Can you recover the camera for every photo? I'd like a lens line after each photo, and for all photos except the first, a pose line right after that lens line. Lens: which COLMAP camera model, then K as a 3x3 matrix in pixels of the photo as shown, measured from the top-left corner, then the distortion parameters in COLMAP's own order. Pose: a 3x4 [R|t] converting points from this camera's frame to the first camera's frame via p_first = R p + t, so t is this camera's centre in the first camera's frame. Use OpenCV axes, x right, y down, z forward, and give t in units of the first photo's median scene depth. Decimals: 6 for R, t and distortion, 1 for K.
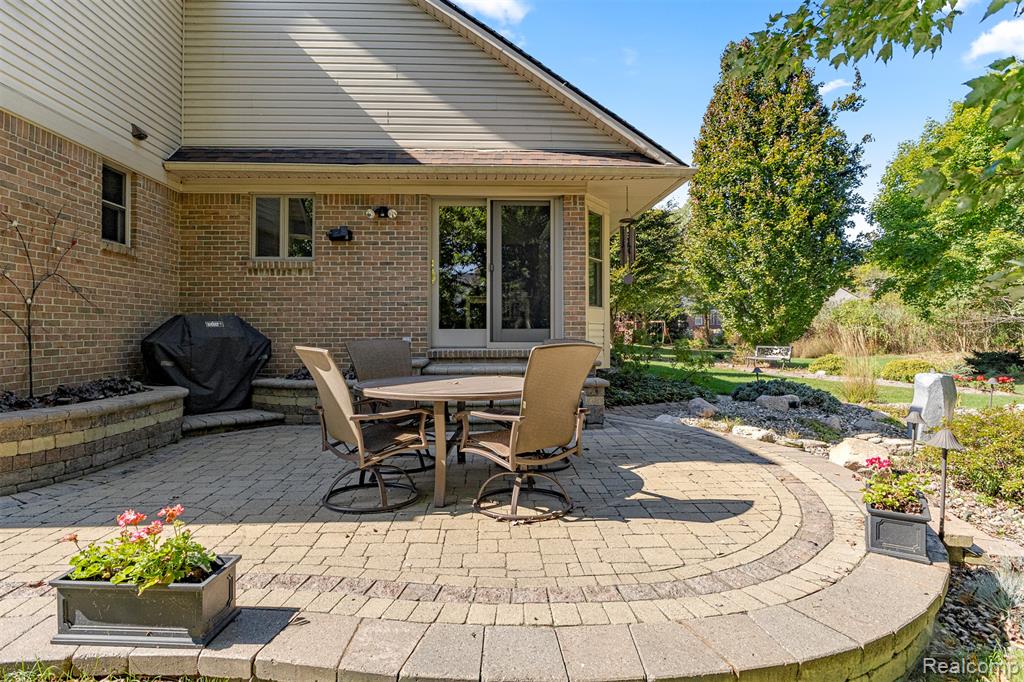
lens RADIAL K [[596.2, 0, 522.2], [0, 596.2, 339.7], [0, 0, 1]] dist [0.001397, 0.000370]
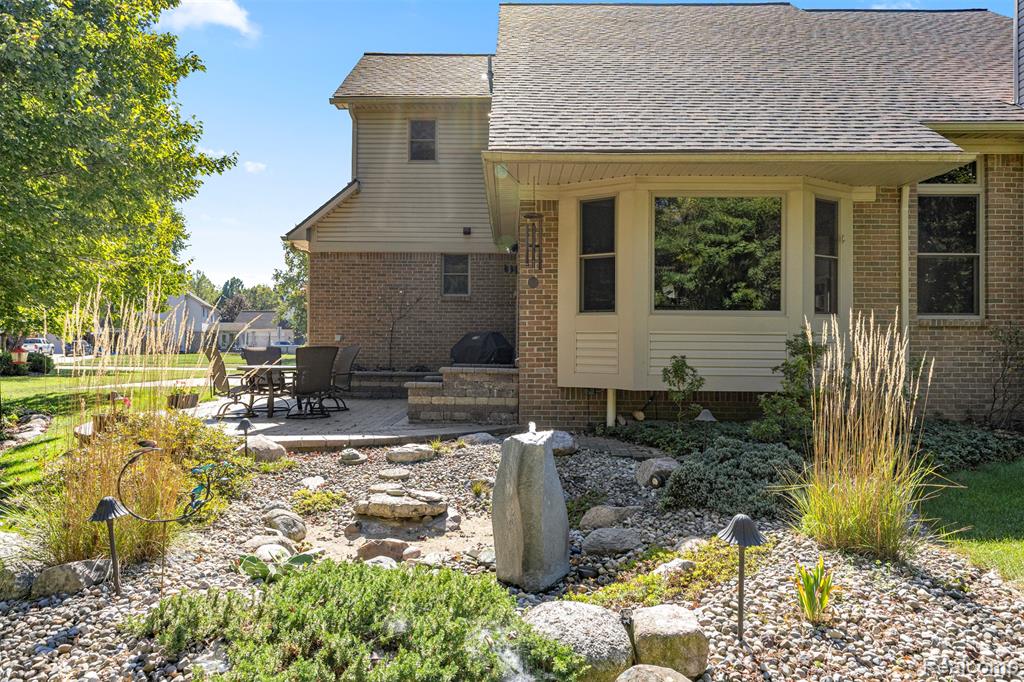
lens RADIAL K [[726.5, 0, 511.3], [0, 726.5, 334.3], [0, 0, 1]] dist [0.048677, -0.036970]
pose [[-0.048591, -0.012683, -0.998738, 1.332584], [-0.011431, 0.999861, -0.012141, -0.011867], [0.998753, 0.010827, -0.048729, 1.089740]]
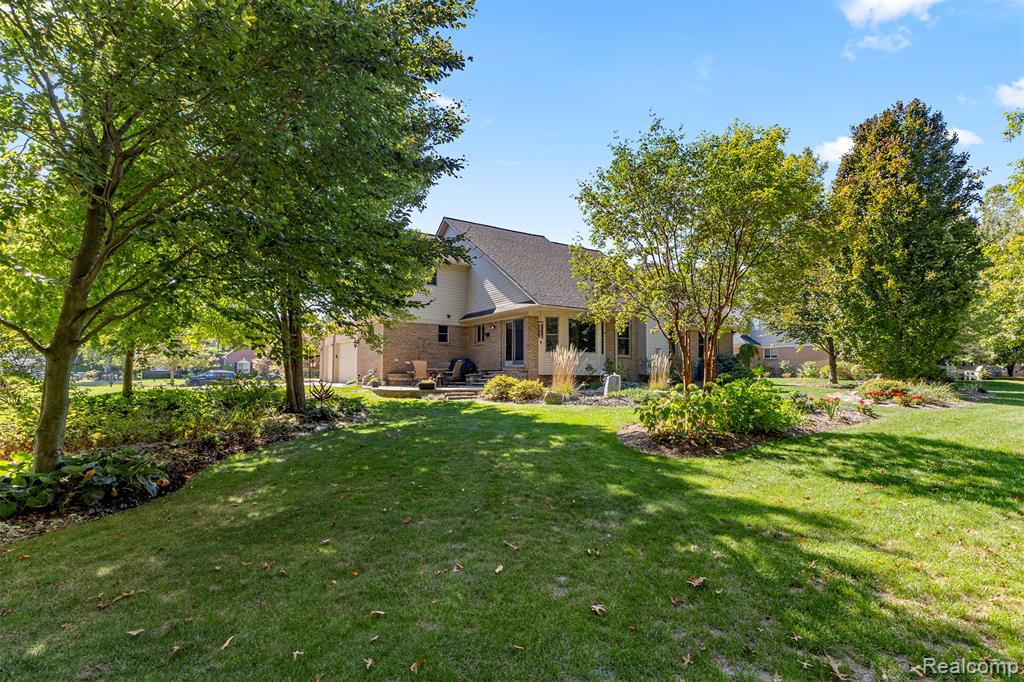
lens RADIAL K [[497.7, 0, 512.0], [0, 497.7, 341.0], [0, 0, 1]] dist [-0.002201, -0.000032]
pose [[0.509316, -0.055438, -0.858792, 2.328848], [-0.010004, 0.997474, -0.070323, 0.069764], [0.860521, 0.044408, 0.507475, -0.369541]]
